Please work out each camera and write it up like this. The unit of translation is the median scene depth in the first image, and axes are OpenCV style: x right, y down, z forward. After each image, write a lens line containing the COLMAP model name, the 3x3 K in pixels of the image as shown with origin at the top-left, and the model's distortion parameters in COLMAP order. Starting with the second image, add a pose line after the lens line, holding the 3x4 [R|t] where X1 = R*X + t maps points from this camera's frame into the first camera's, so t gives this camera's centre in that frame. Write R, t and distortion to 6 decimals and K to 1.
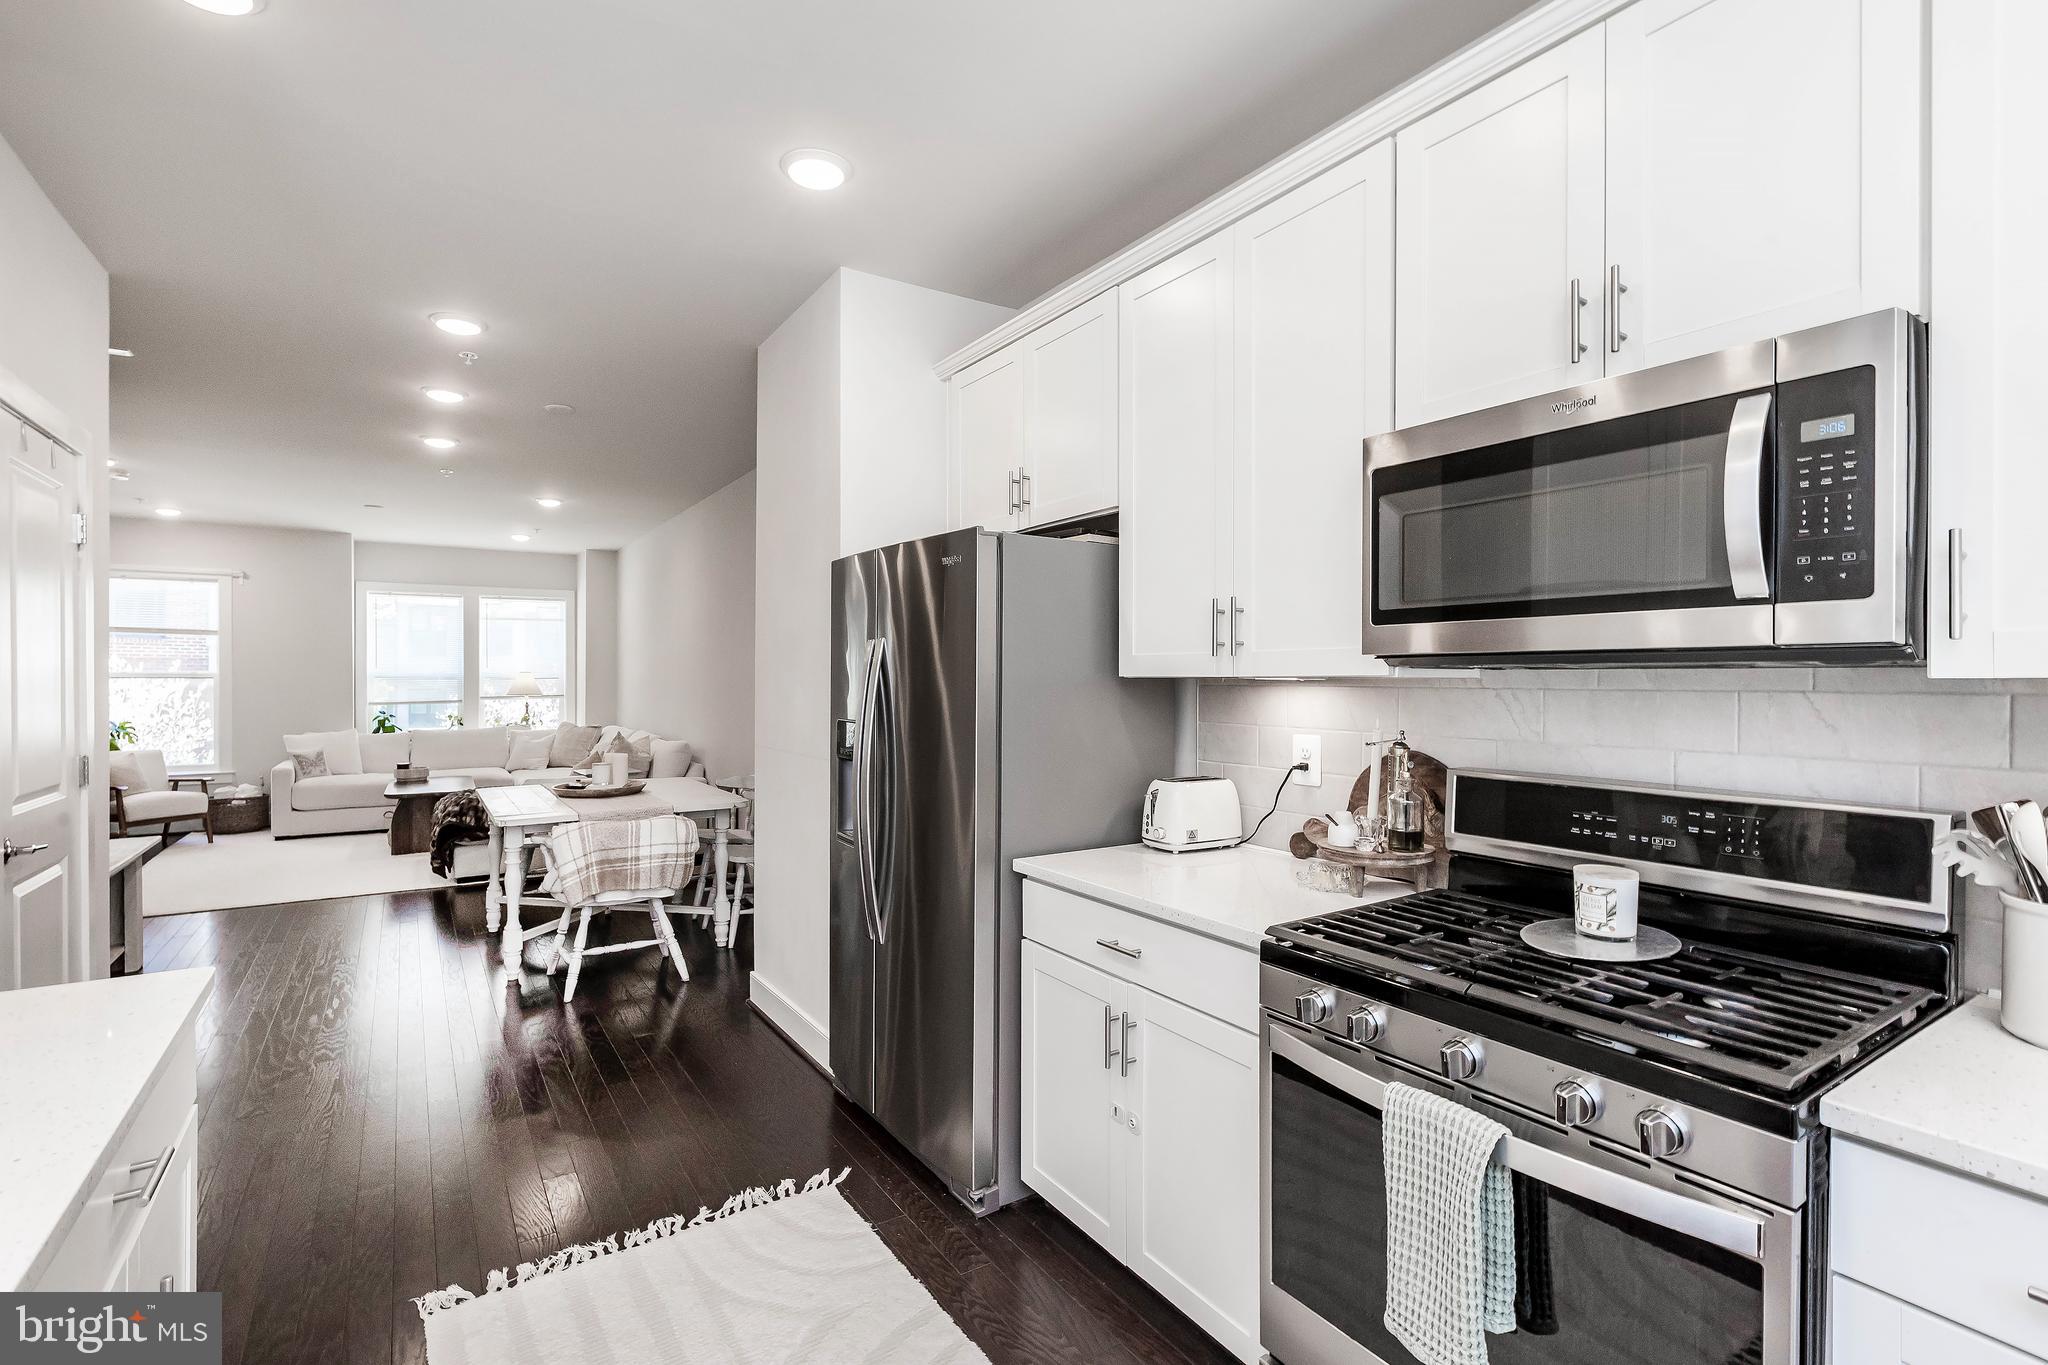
lens RADIAL K [[921.2, 0, 1021.6], [0, 921.2, 680.0], [0, 0, 1]] dist [0.003065, -0.001334]
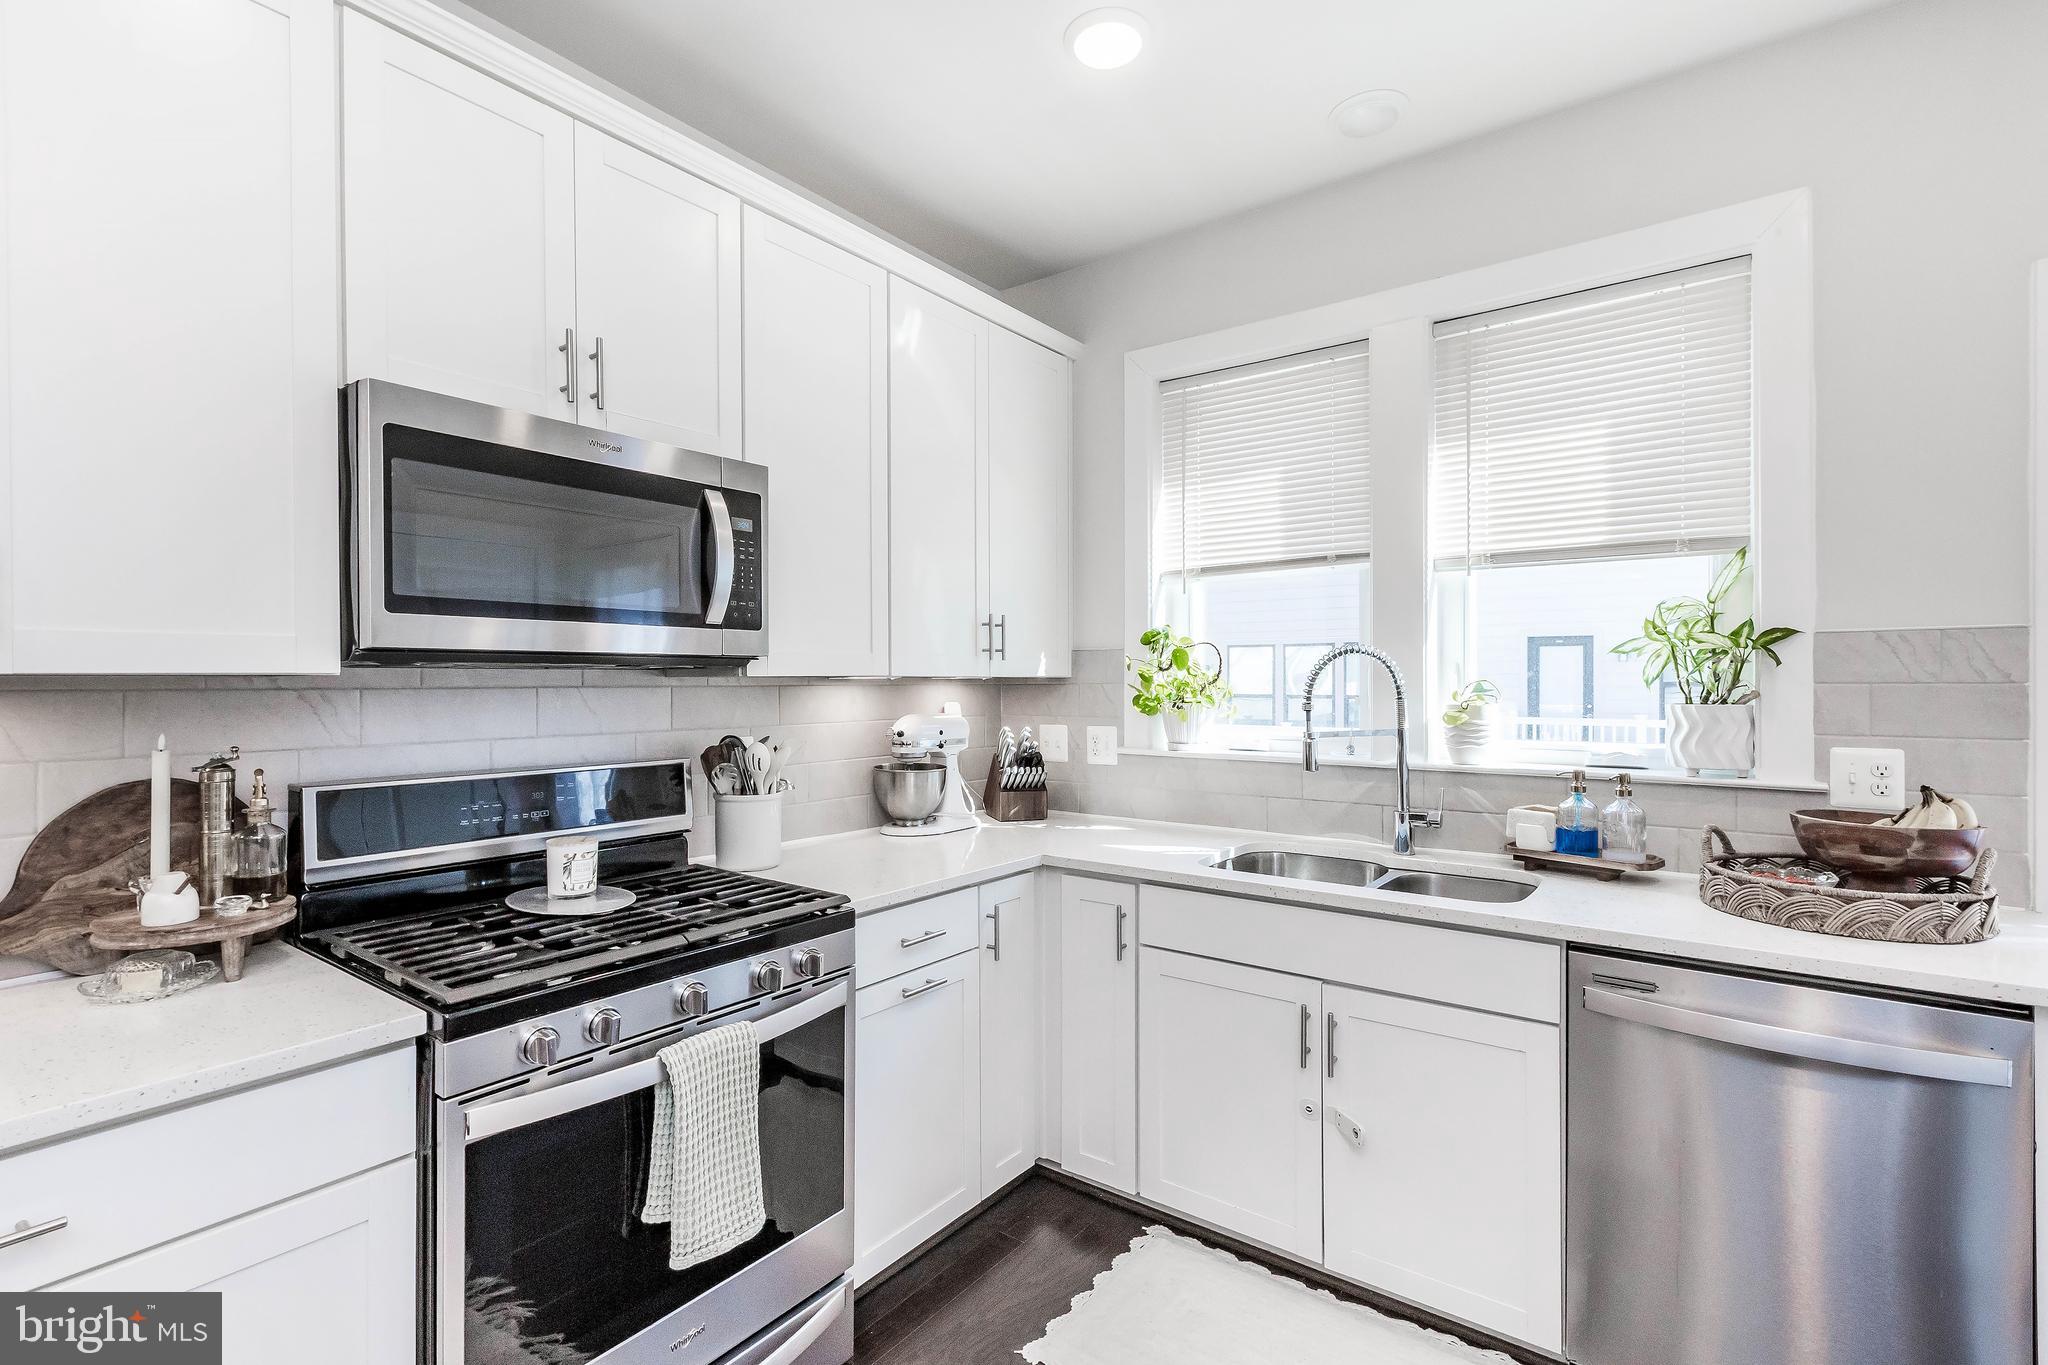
lens RADIAL K [[921.2, 0, 1035.1], [0, 921.2, 686.1], [0, 0, 1]] dist [0.003065, -0.001334]
pose [[-0.340350, -0.005513, 0.940283, -0.657704], [0.004204, 0.999964, 0.007385, 0.004287], [-0.940289, 0.006466, -0.340315, 0.825241]]
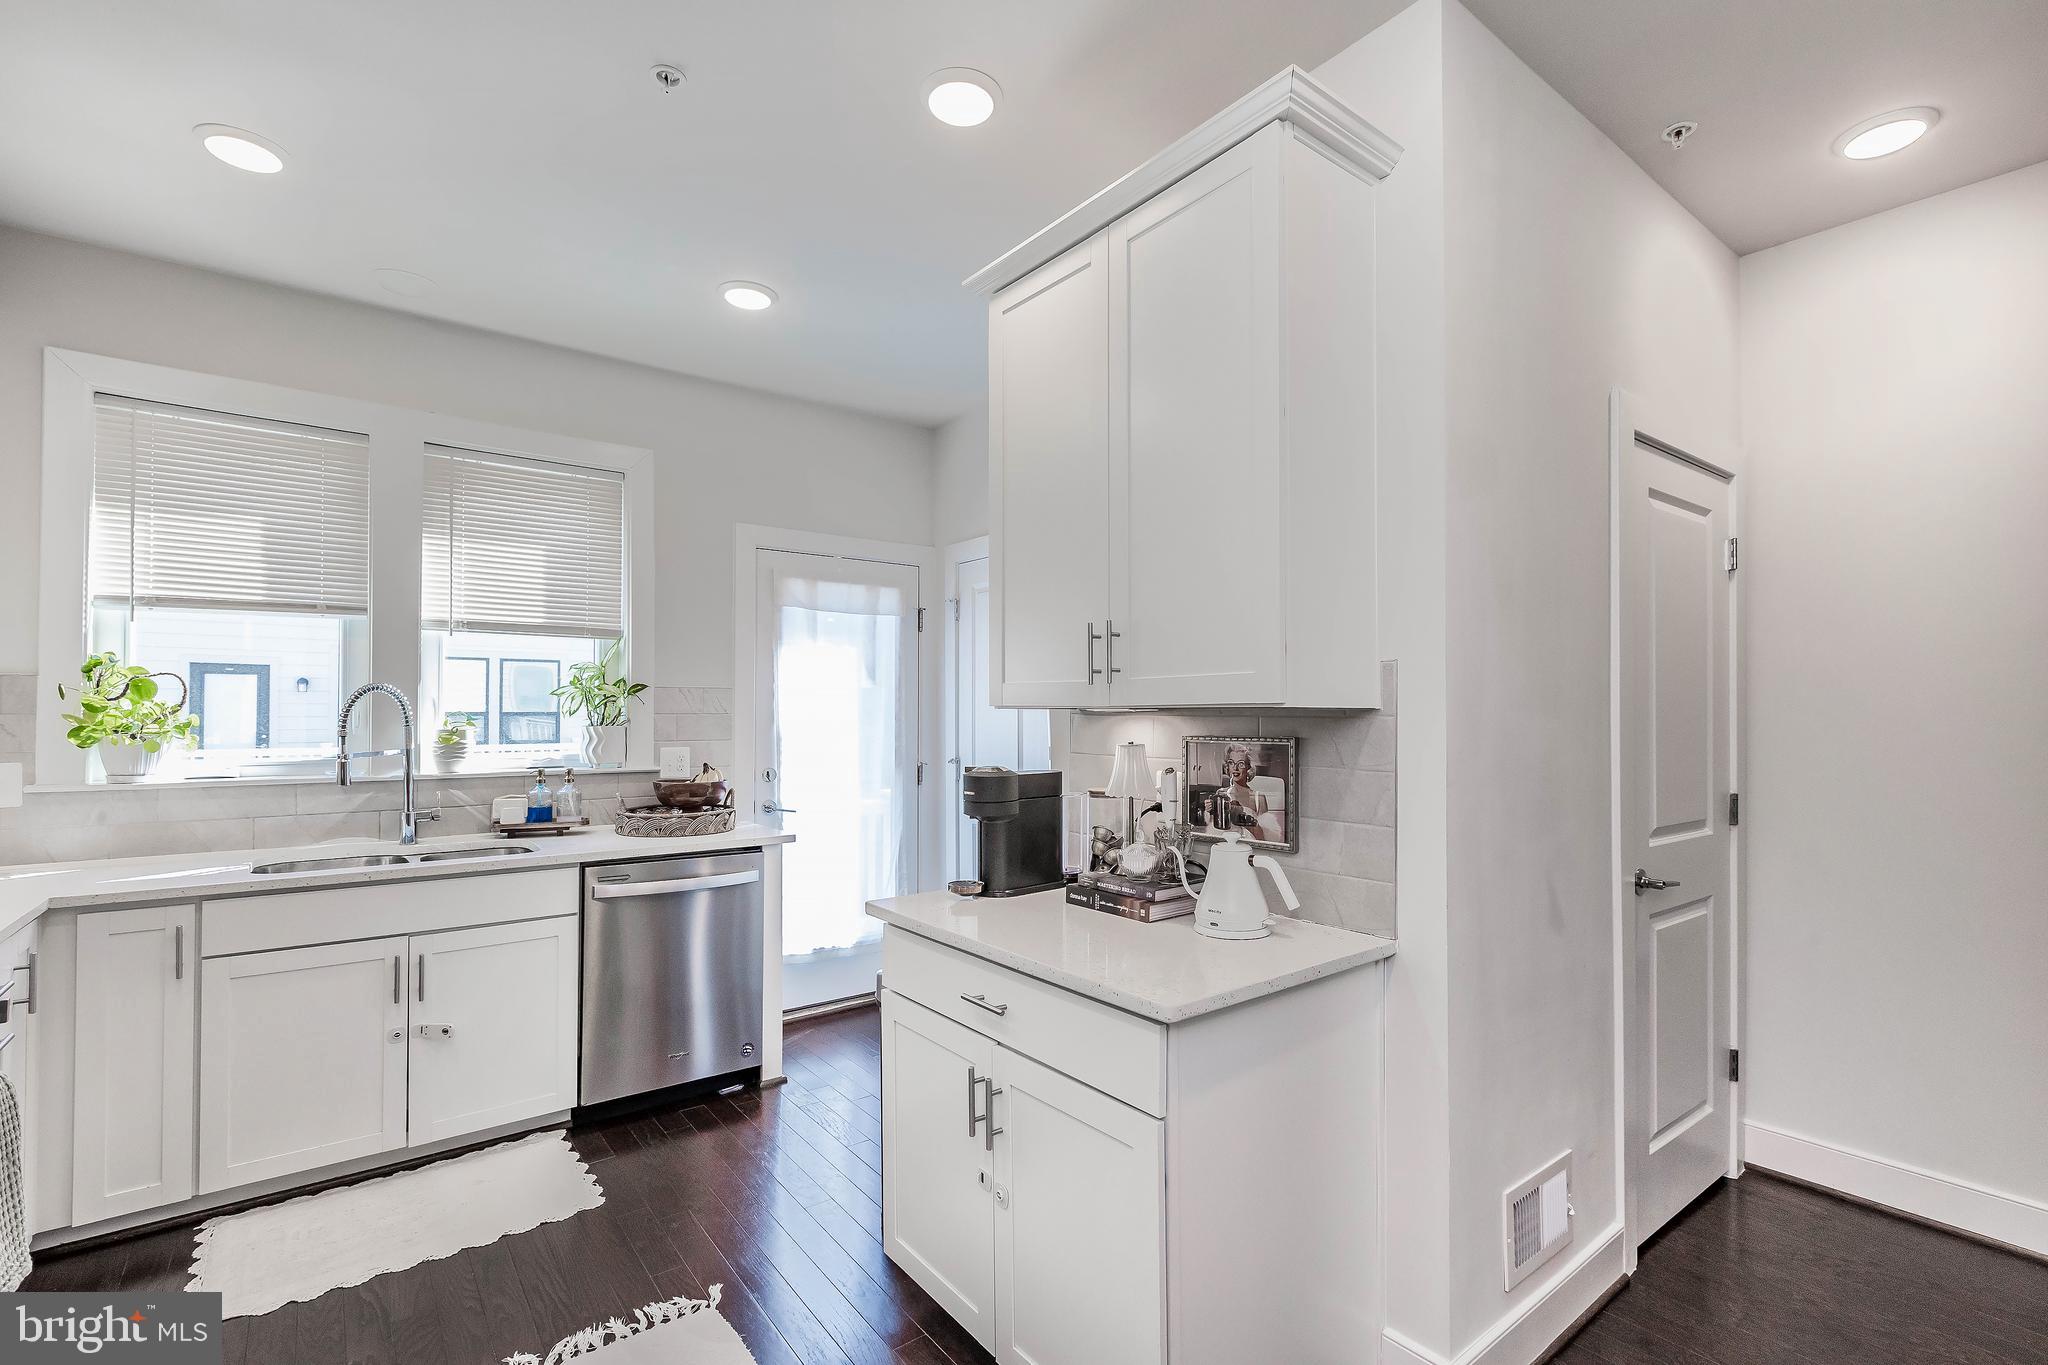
lens RADIAL K [[921.2, 0, 1039.0], [0, 921.2, 701.5], [0, 0, 1]] dist [0.003065, -0.001334]
pose [[-0.996680, -0.003965, -0.081317, -0.626925], [-0.003295, 0.999960, -0.008370, -0.001470], [0.081347, -0.008075, -0.996653, 1.834637]]
